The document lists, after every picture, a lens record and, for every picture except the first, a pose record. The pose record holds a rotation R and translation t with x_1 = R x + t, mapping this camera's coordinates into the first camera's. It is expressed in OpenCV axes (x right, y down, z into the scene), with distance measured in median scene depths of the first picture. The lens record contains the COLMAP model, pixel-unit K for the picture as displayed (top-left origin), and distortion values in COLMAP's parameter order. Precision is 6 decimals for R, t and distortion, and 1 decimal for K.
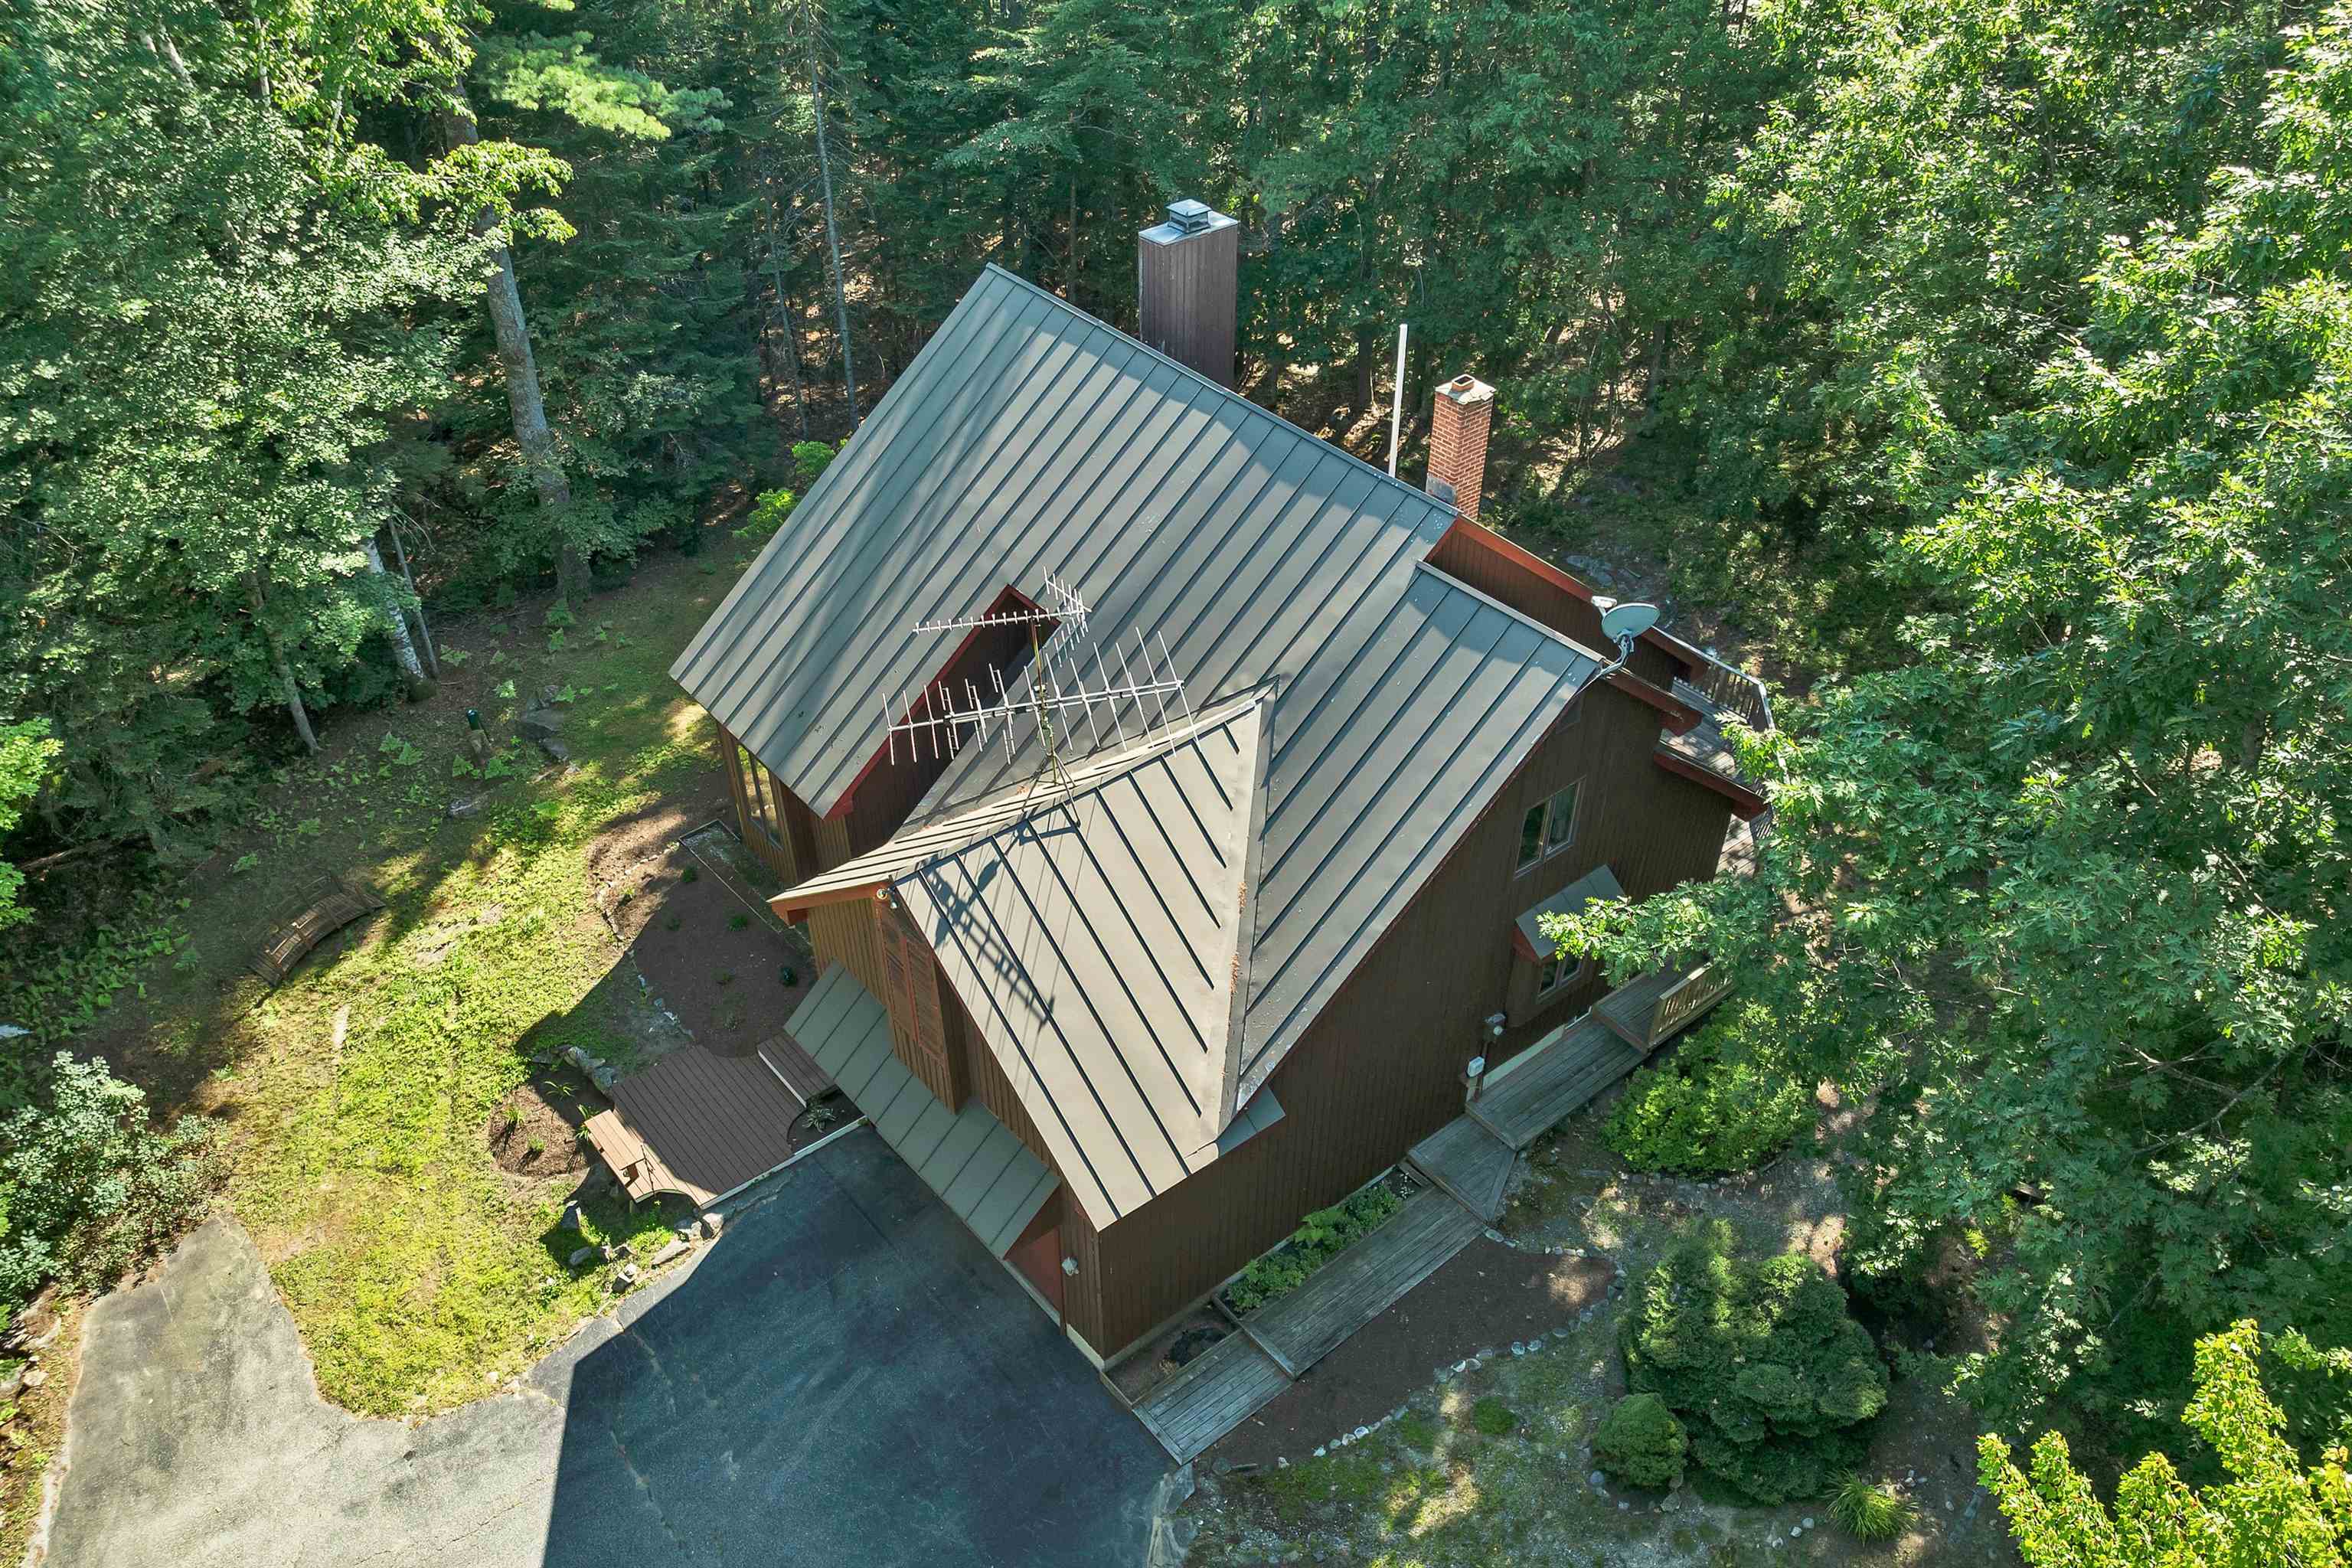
lens RADIAL K [[1767.4, 0, 1185.7], [0, 1767.4, 968.1], [0, 0, 1]] dist [-0.024658, -0.002834]
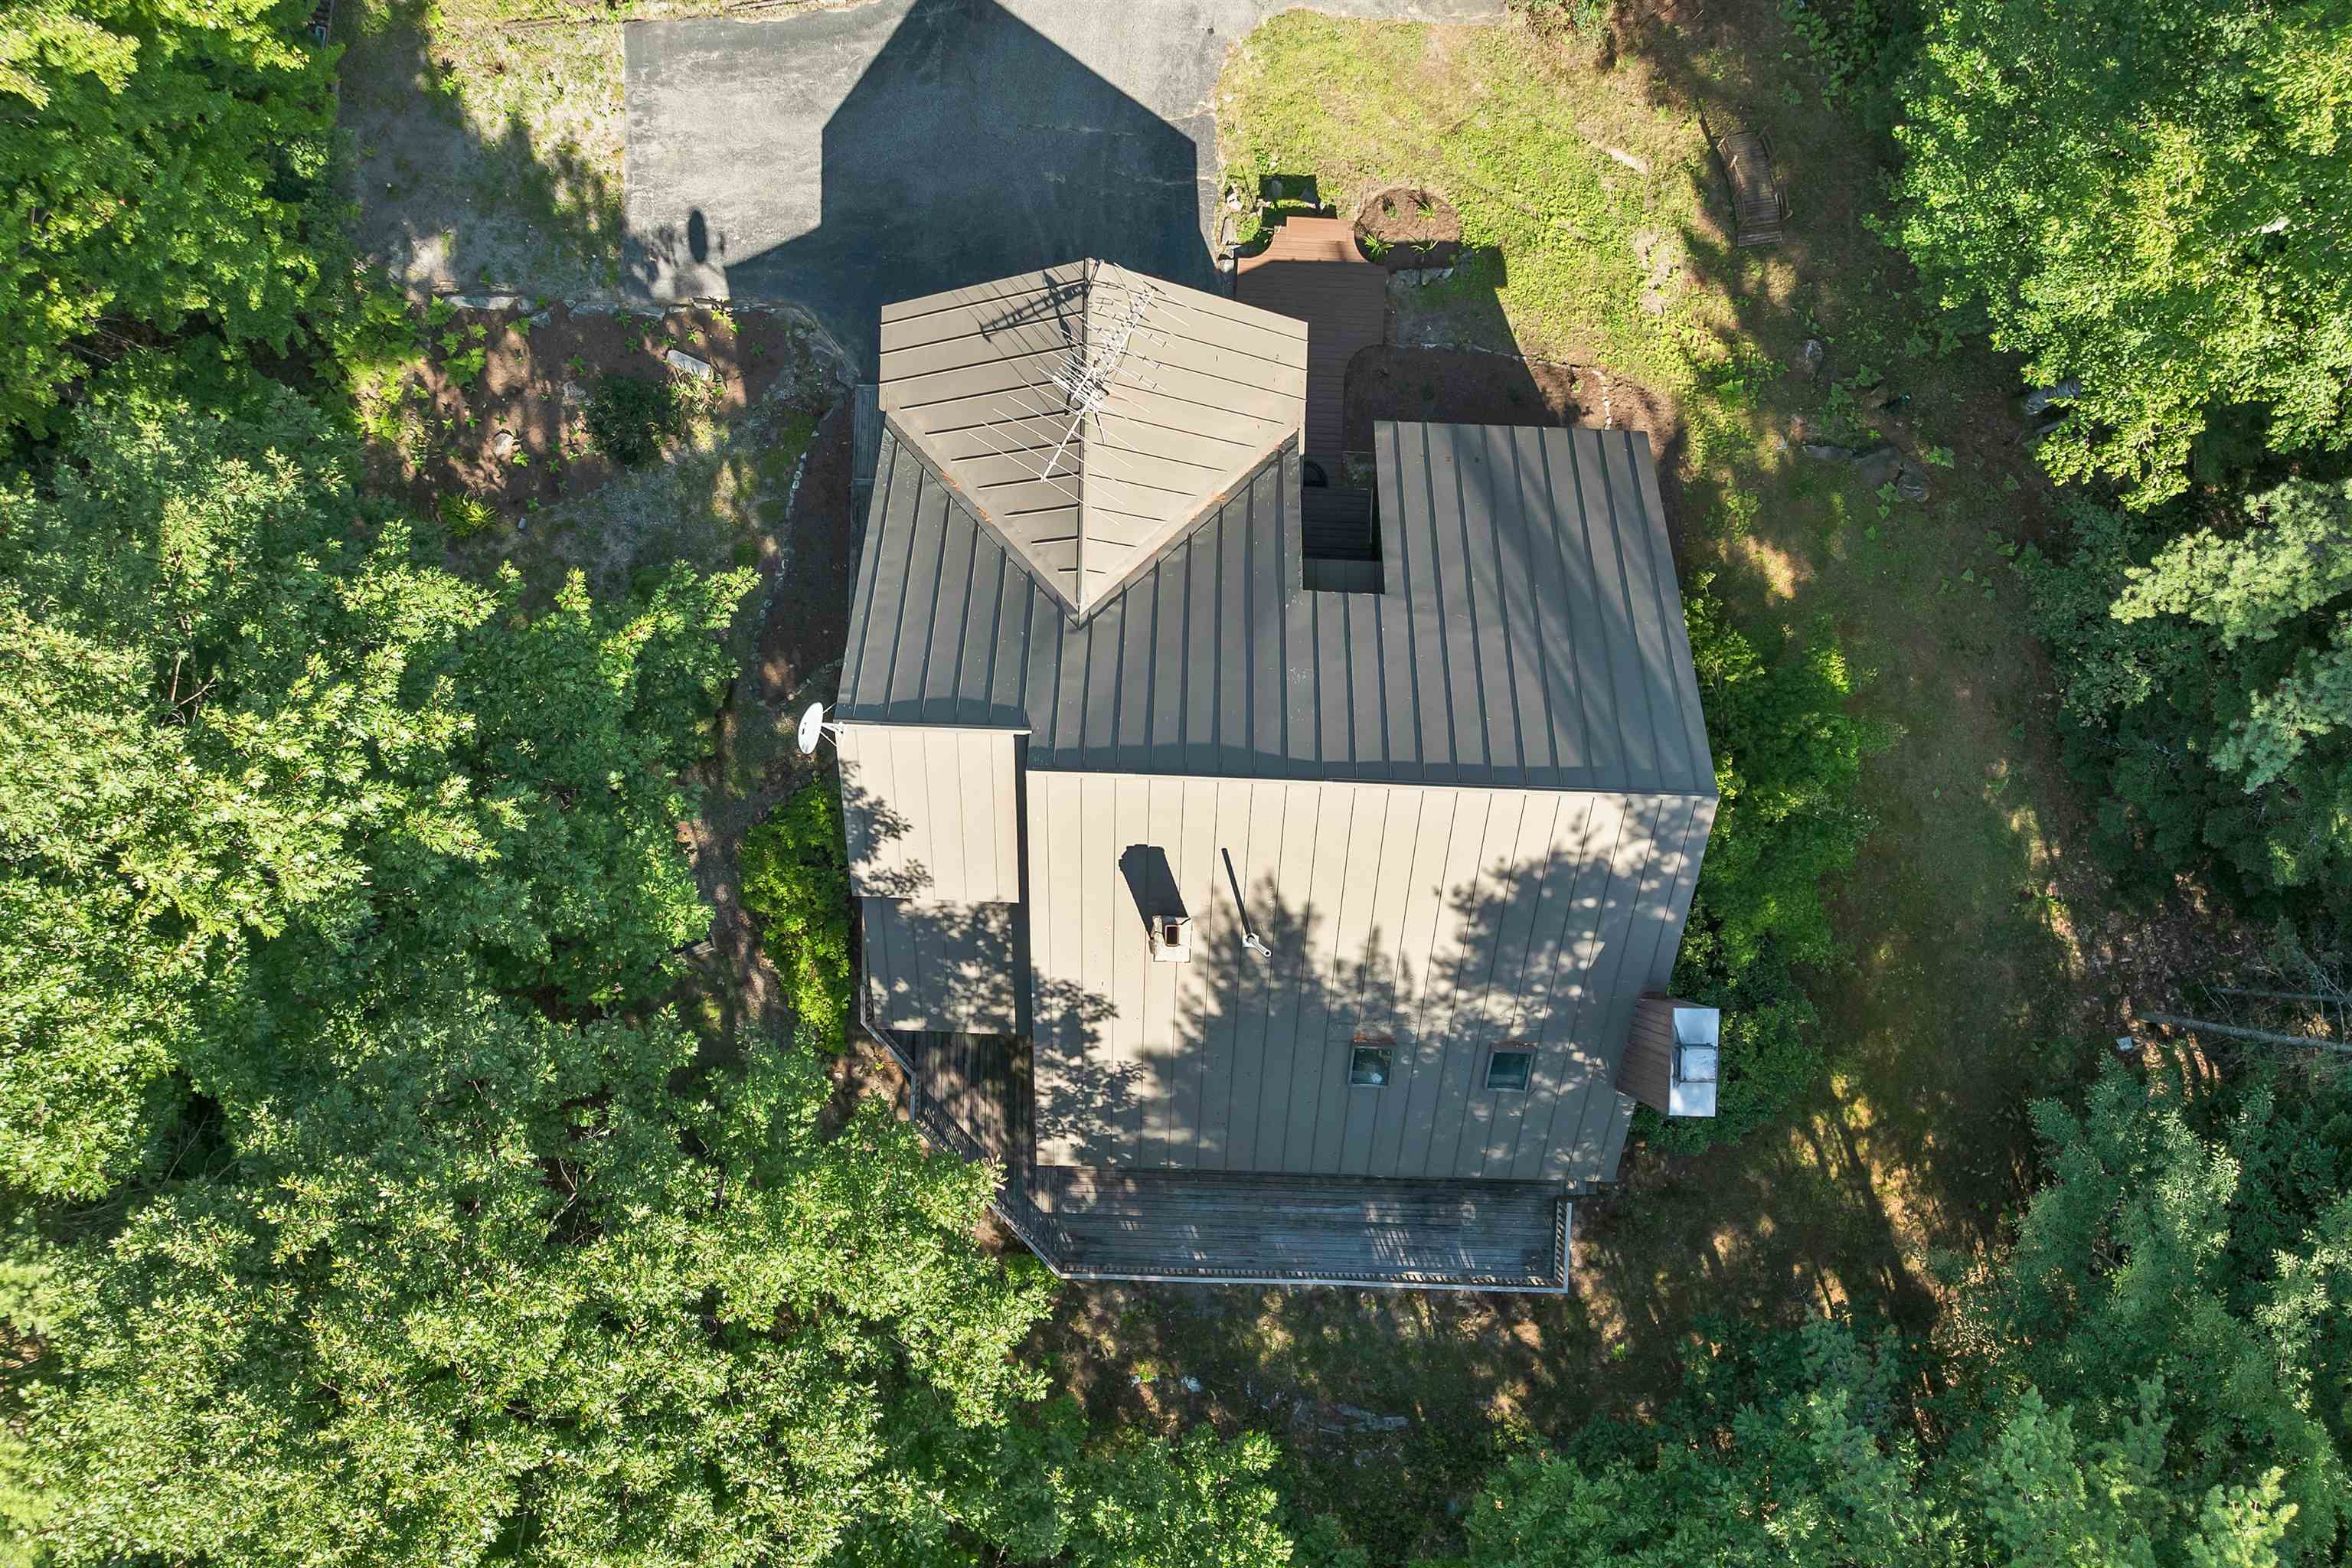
lens RADIAL K [[1767.4, 0, 1185.7], [0, 1767.4, 968.1], [0, 0, 1]] dist [-0.024658, -0.002834]
pose [[-0.665376, 0.746373, 0.014218, 0.142133], [-0.528081, -0.484065, 0.697719, -1.050589], [0.527640, 0.456737, 0.716231, 0.244412]]
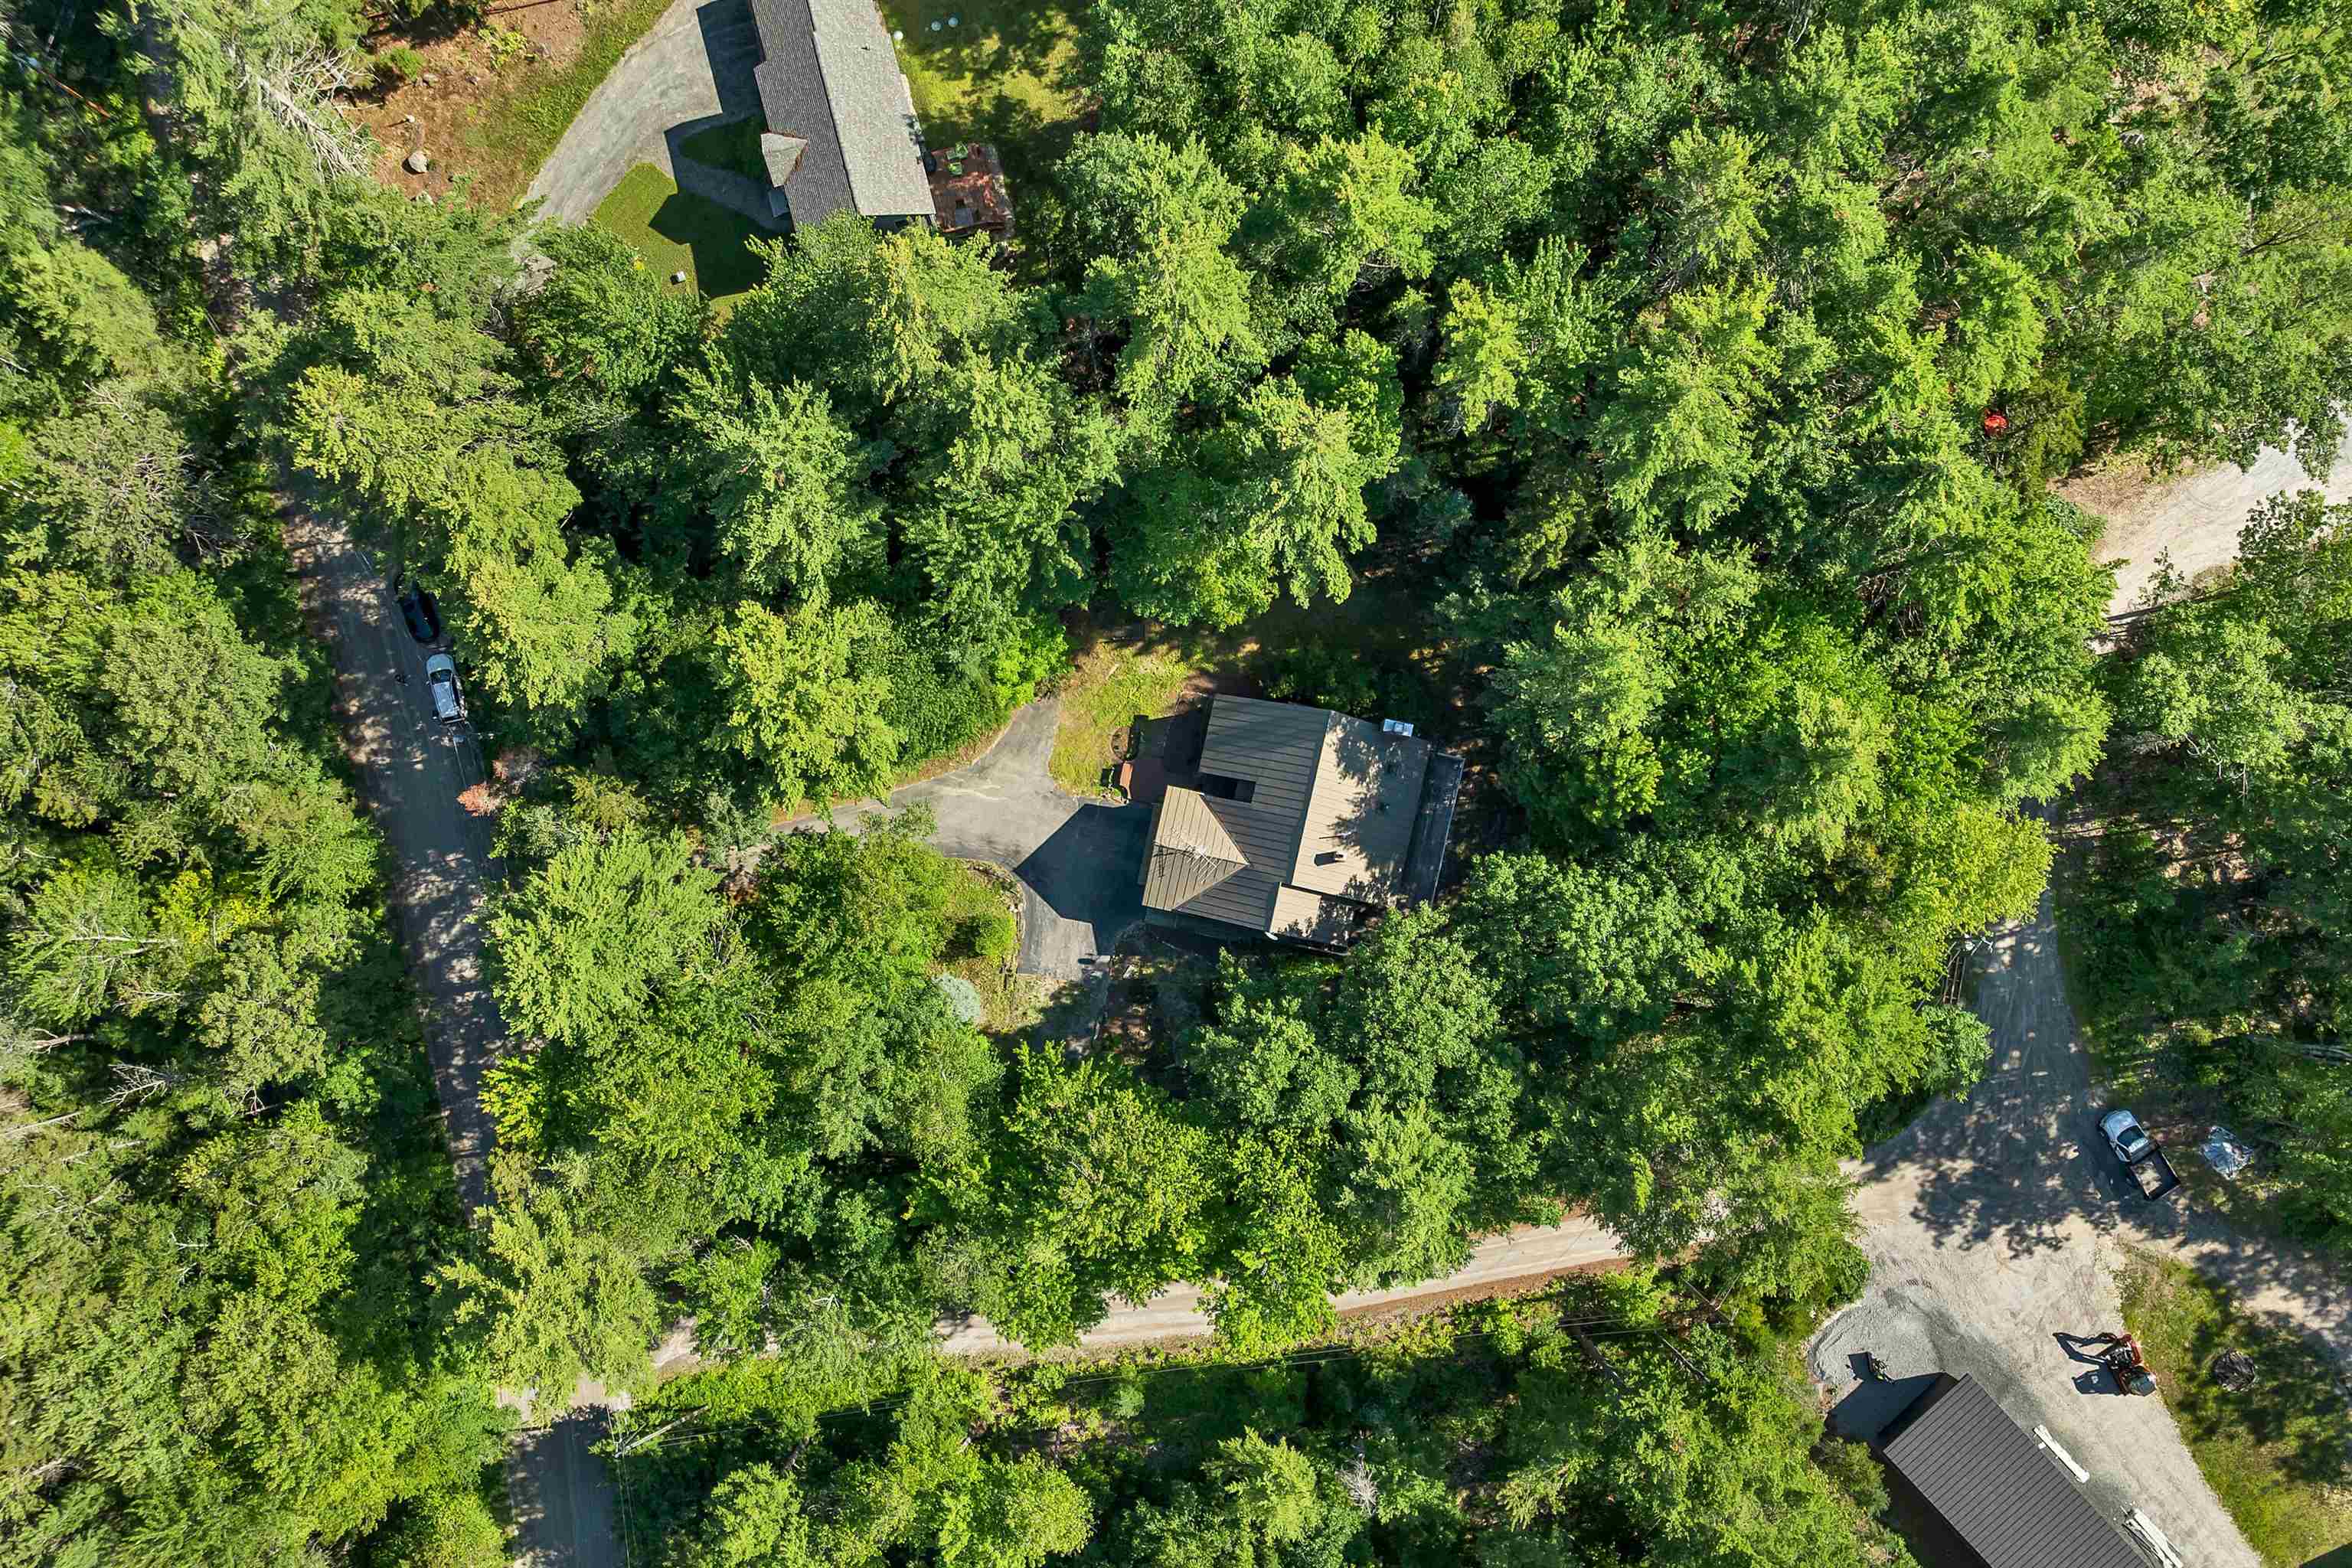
lens RADIAL K [[1767.4, 0, 1185.7], [0, 1767.4, 968.1], [0, 0, 1]] dist [-0.024658, -0.002834]
pose [[0.614728, 0.787816, 0.038141, -0.019842], [-0.545413, 0.389655, 0.742087, -3.001558], [0.569766, -0.476985, 0.669217, -2.034098]]
